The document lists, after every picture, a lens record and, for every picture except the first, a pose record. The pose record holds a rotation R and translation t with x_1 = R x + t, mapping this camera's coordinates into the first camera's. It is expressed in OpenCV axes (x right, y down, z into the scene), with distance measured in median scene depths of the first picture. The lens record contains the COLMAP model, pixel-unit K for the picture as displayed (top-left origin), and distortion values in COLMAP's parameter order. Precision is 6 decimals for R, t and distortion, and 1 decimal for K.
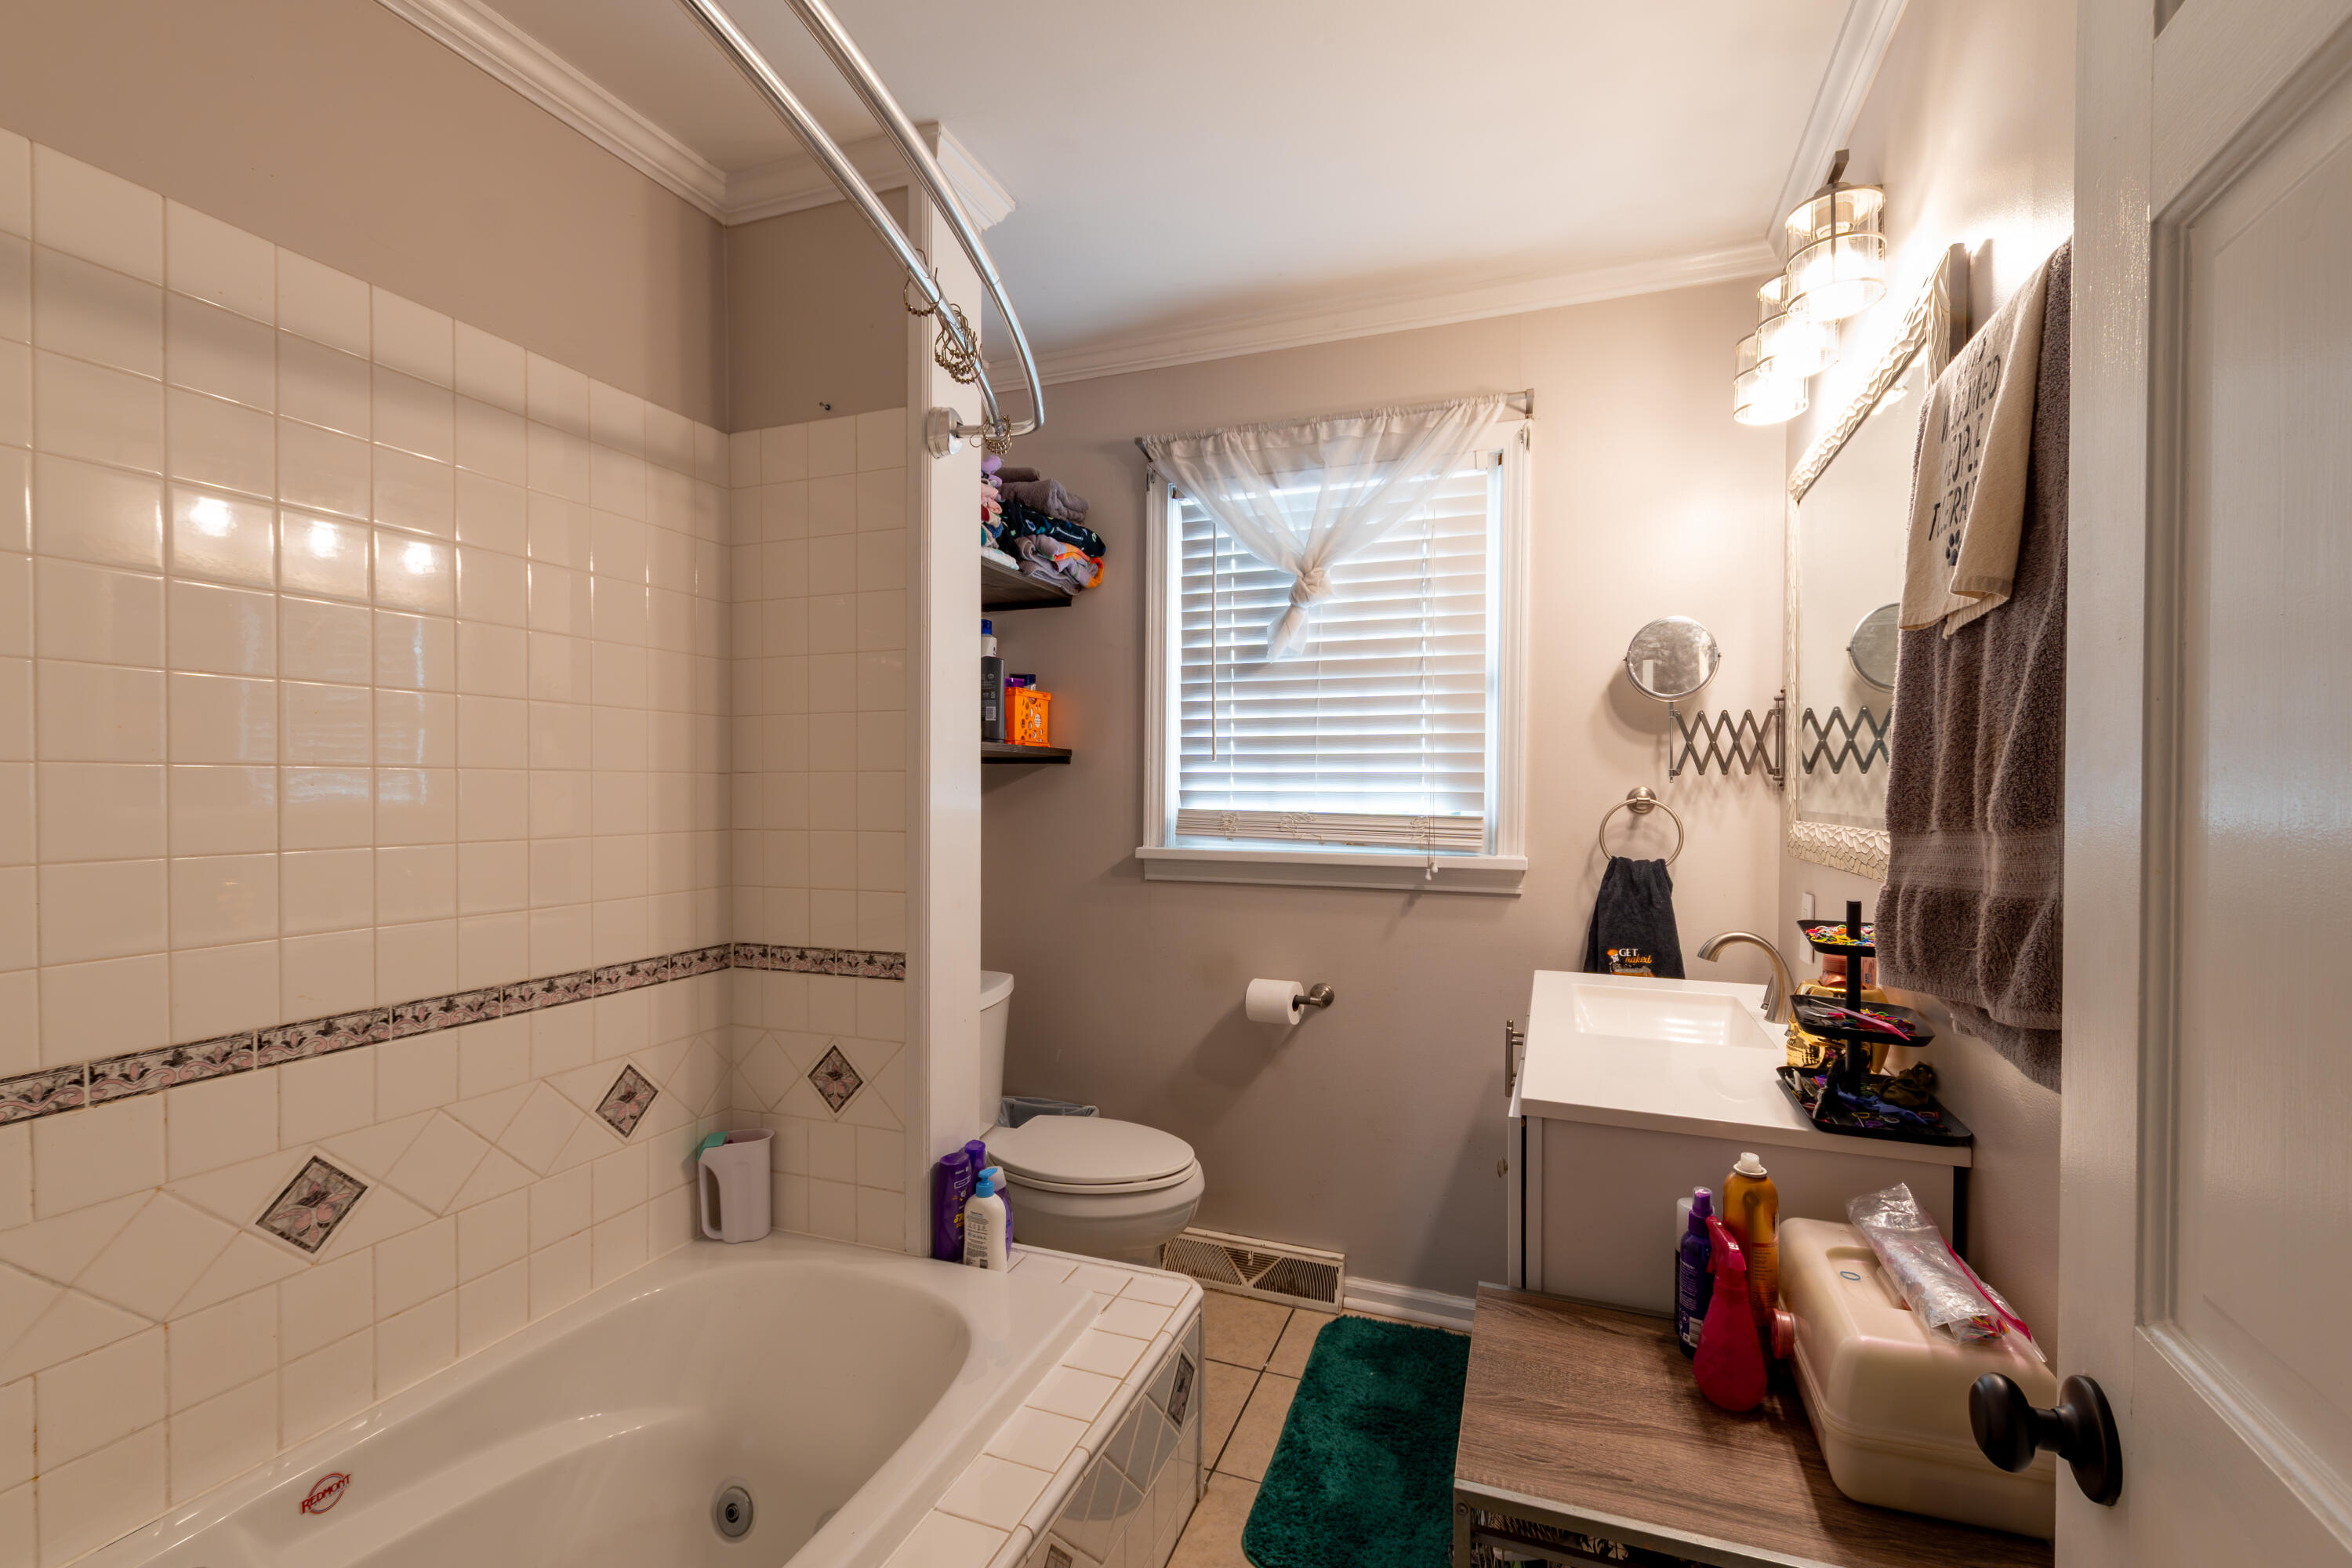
lens RADIAL K [[1019.5, 0, 1174.0], [0, 1019.5, 798.1], [0, 0, 1]] dist [0.011609, -0.005320]
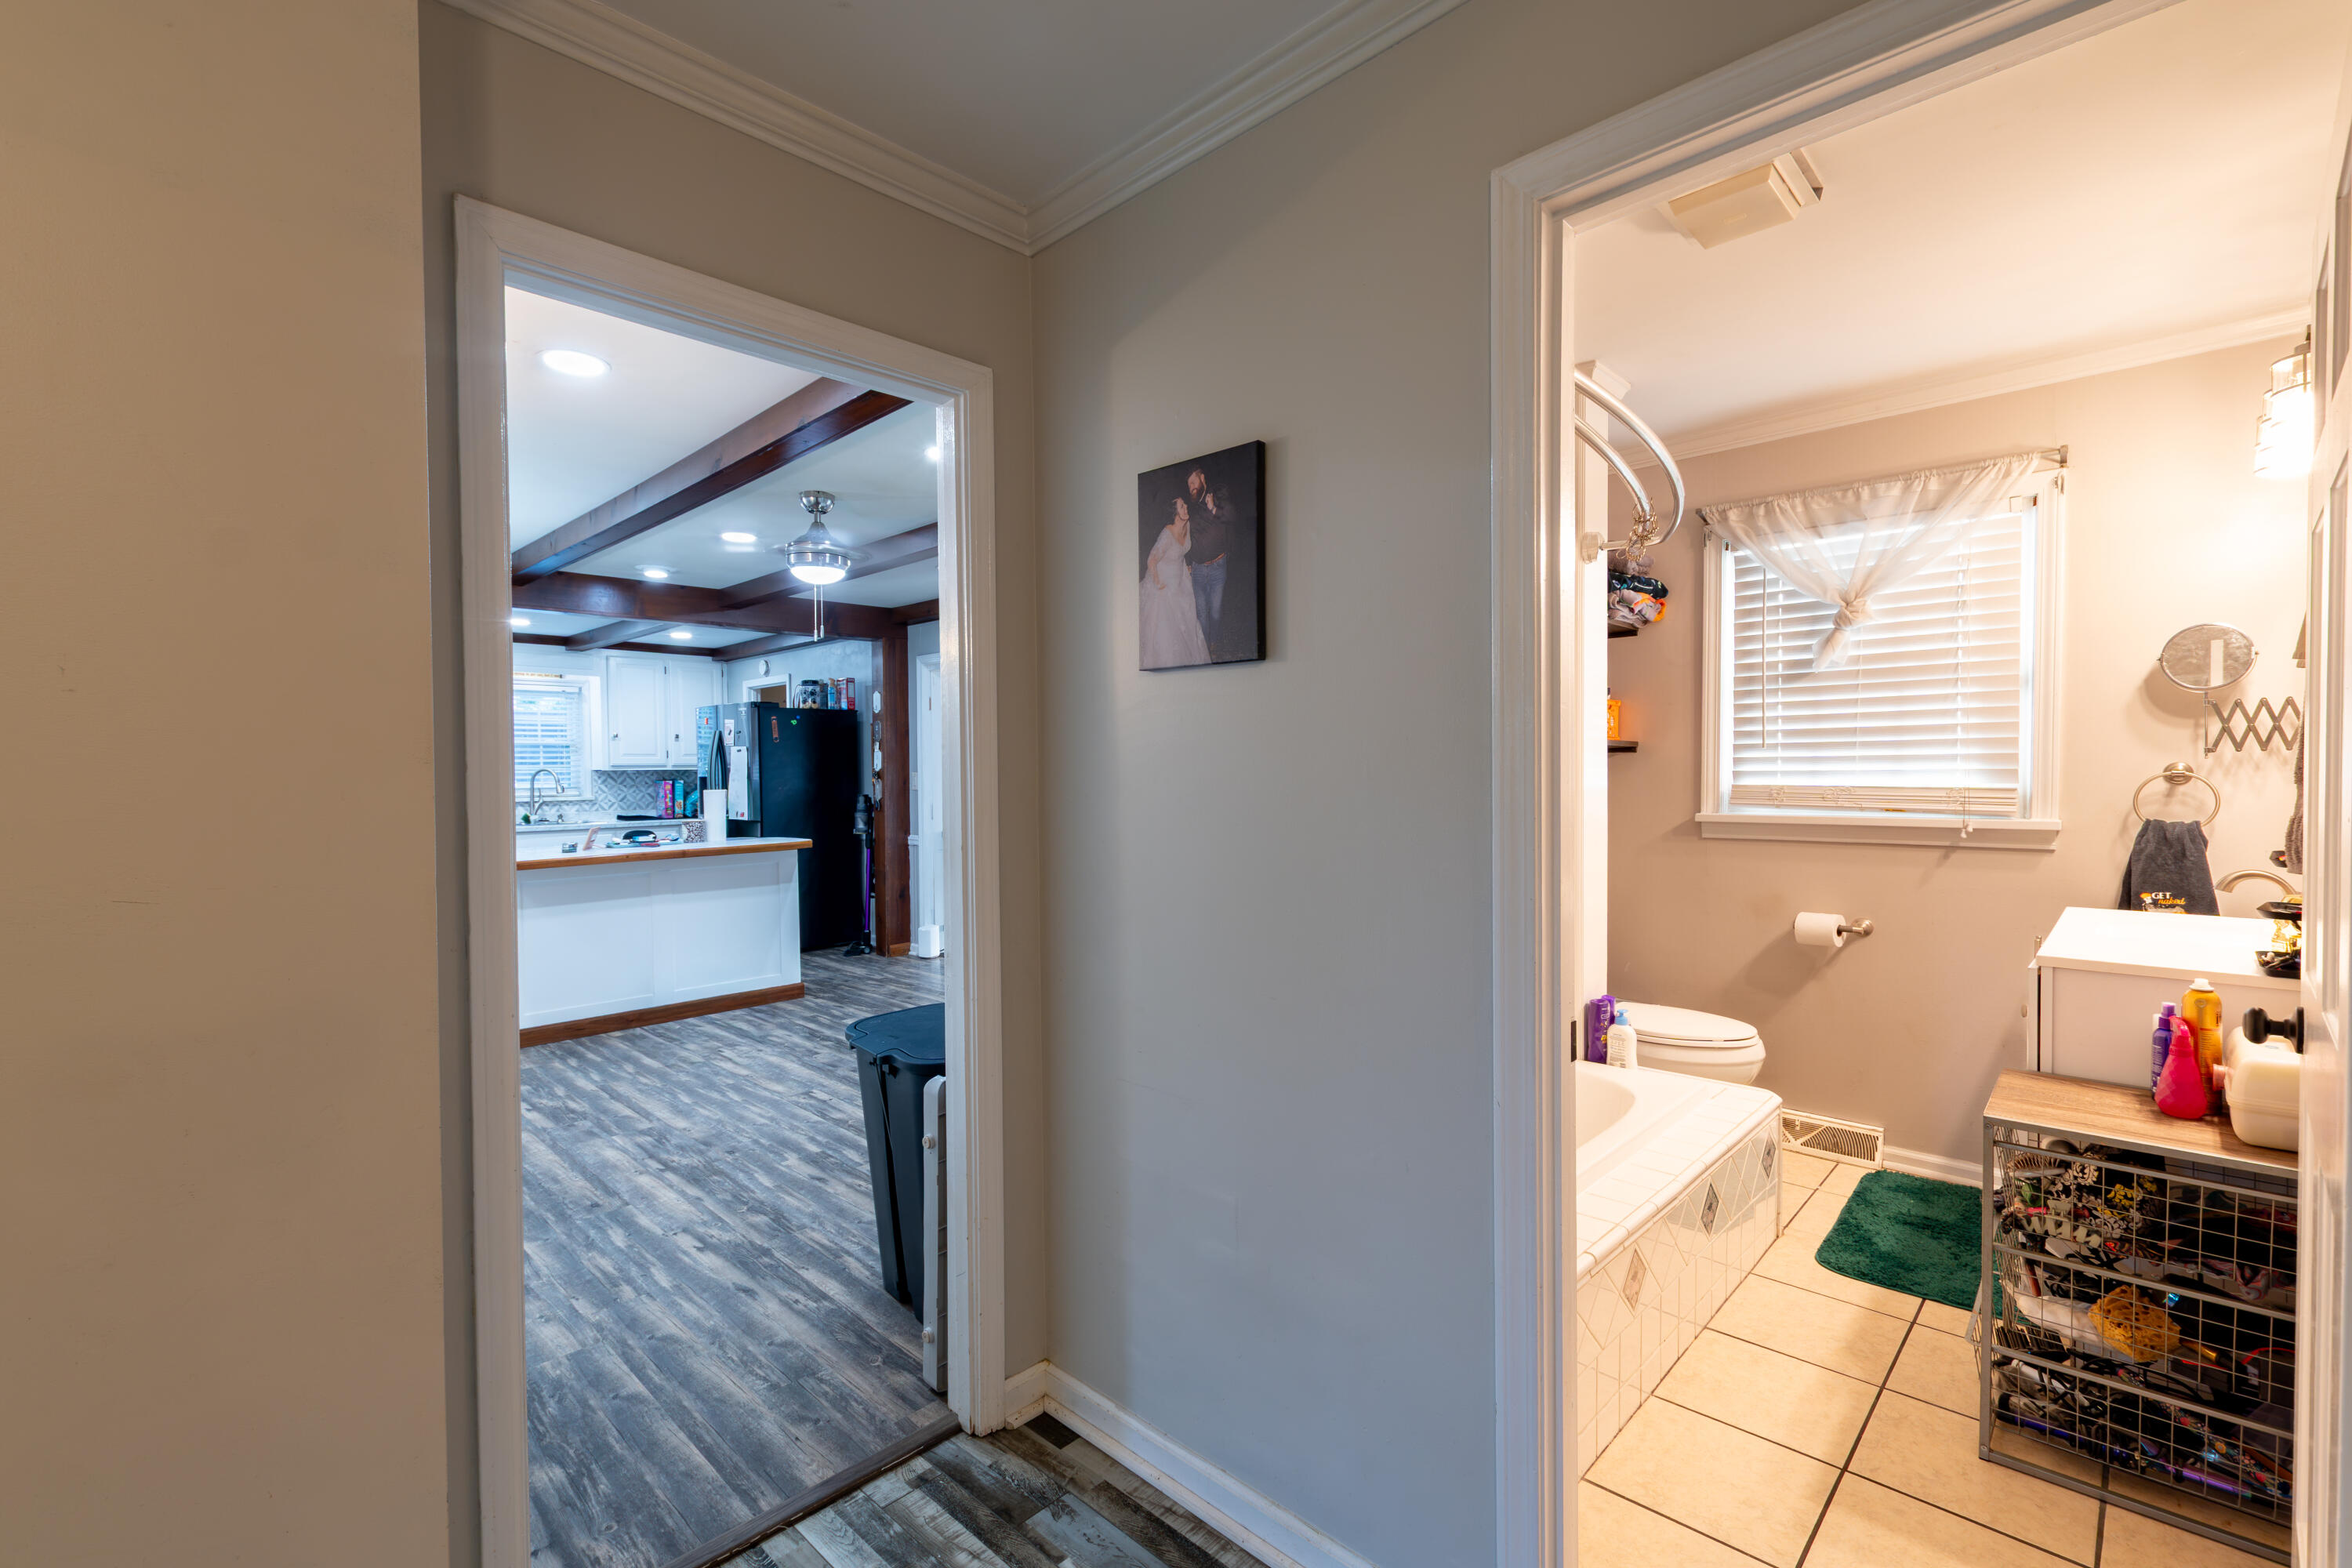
lens RADIAL K [[1019.5, 0, 1174.0], [0, 1019.5, 798.1], [0, 0, 1]] dist [0.011609, -0.005320]
pose [[0.917433, -0.002041, -0.397884, -0.144492], [0.006321, 0.999935, 0.009445, 0.011720], [0.397839, -0.011180, 0.917387, -0.558522]]
